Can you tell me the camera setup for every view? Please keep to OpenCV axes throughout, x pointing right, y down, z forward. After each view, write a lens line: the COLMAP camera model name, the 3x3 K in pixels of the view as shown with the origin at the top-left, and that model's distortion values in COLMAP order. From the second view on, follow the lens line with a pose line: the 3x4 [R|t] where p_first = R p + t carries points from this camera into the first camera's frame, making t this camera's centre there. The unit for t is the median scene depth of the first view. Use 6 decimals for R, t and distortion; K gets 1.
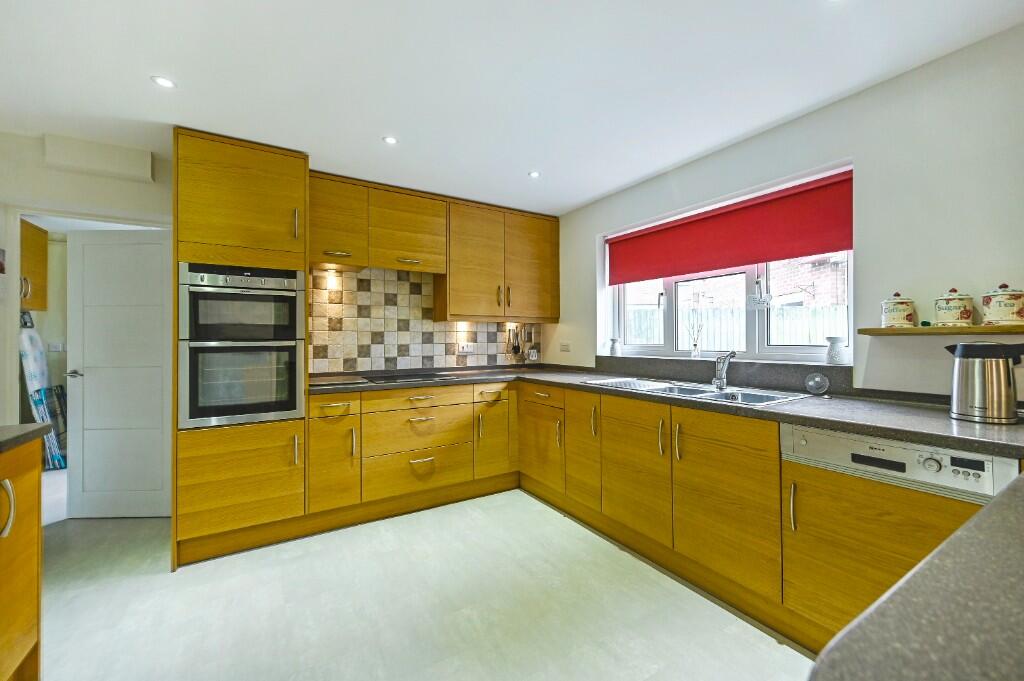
lens RADIAL K [[409.6, 0, 519.8], [0, 409.6, 338.0], [0, 0, 1]] dist [0.000131, 0.000017]
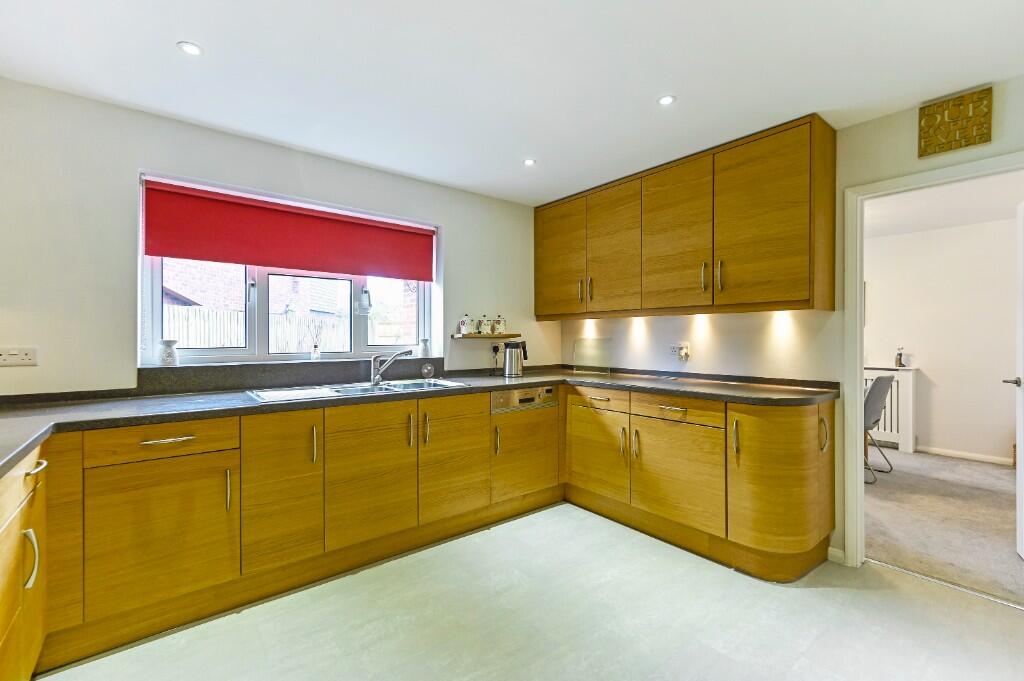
lens RADIAL K [[440.3, 0, 514.1], [0, 440.3, 339.2], [0, 0, 1]] dist [0.001094, 0.000146]
pose [[-0.117032, 0.000712, 0.993128, -0.751148], [-0.003054, 0.999995, -0.001077, -0.000741], [-0.993123, -0.003159, -0.117029, 0.757503]]
